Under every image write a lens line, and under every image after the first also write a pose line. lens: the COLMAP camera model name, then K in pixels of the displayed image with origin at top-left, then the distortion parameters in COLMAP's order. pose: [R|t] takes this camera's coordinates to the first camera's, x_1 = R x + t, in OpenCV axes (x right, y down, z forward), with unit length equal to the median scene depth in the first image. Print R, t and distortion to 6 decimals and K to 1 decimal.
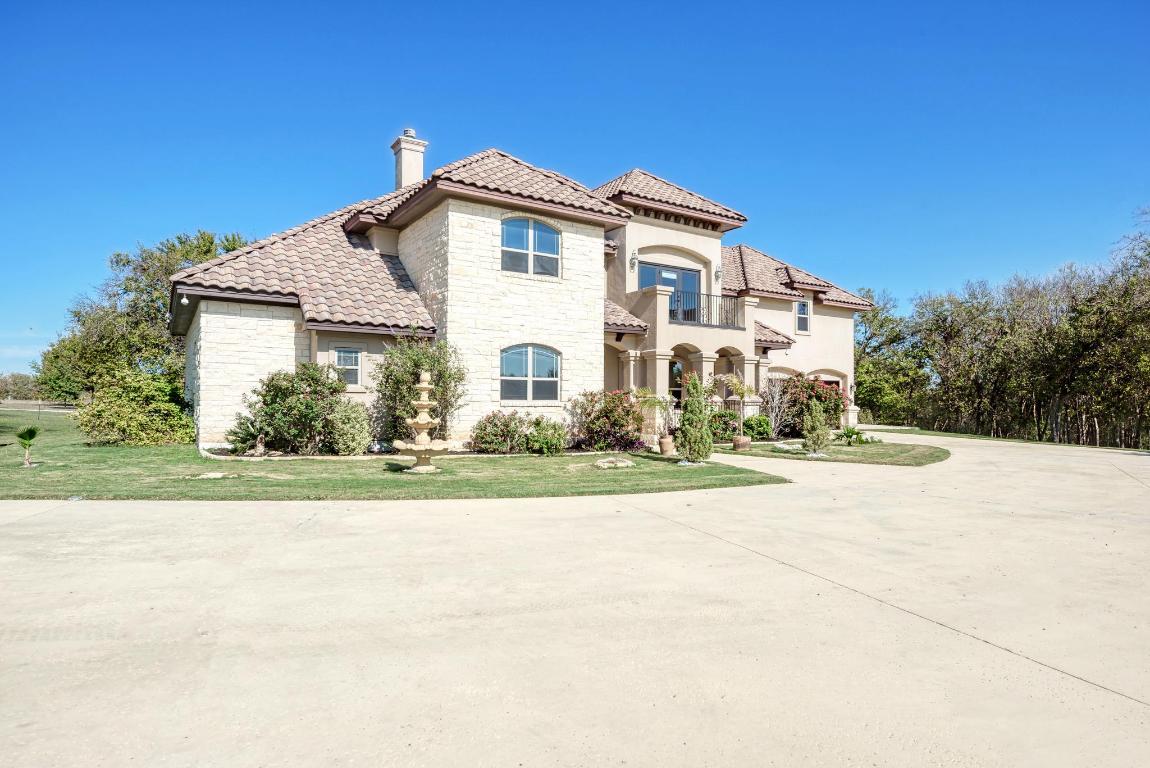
lens RADIAL K [[636.5, 0, 580.8], [0, 636.5, 379.6], [0, 0, 1]] dist [-0.000515, 0.000582]
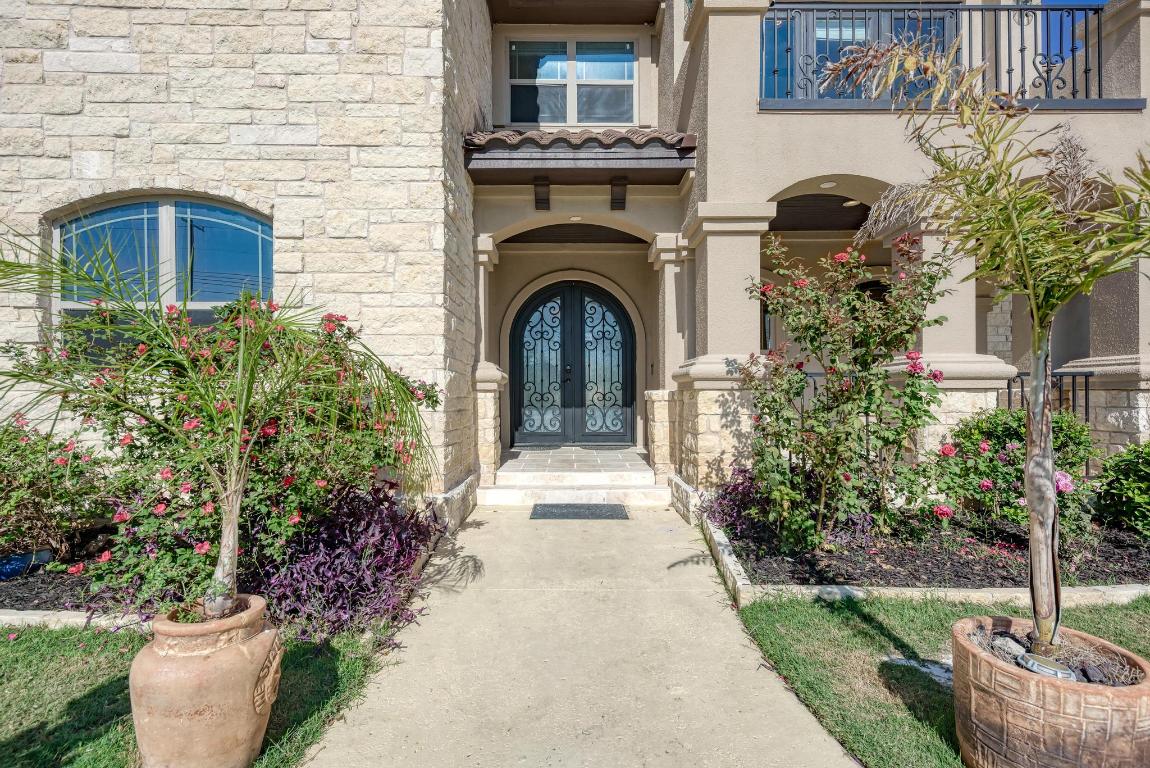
lens RADIAL K [[532.7, 0, 578.9], [0, 532.7, 394.4], [0, 0, 1]] dist [0.014320, -0.001773]
pose [[0.839578, -0.004814, -0.543218, 0.234081], [0.021091, 0.999496, 0.023741, 0.040191], [0.542829, -0.031389, 0.839256, 0.860408]]
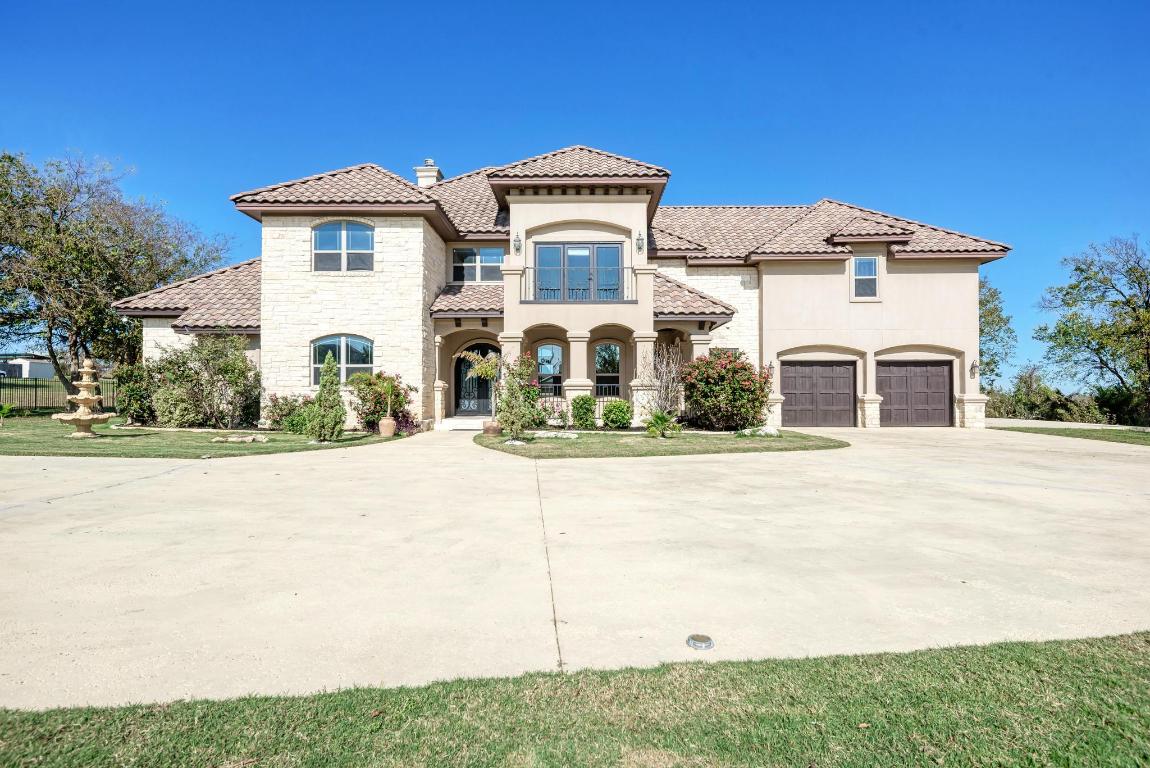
lens RADIAL K [[589.1, 0, 577.6], [0, 589.1, 386.8], [0, 0, 1]] dist [0.012623, 0.000258]
pose [[0.826347, -0.018857, -0.562846, 0.813020], [0.022315, 0.999751, -0.000732, 0.044194], [0.562719, -0.011955, 0.826562, 0.369645]]
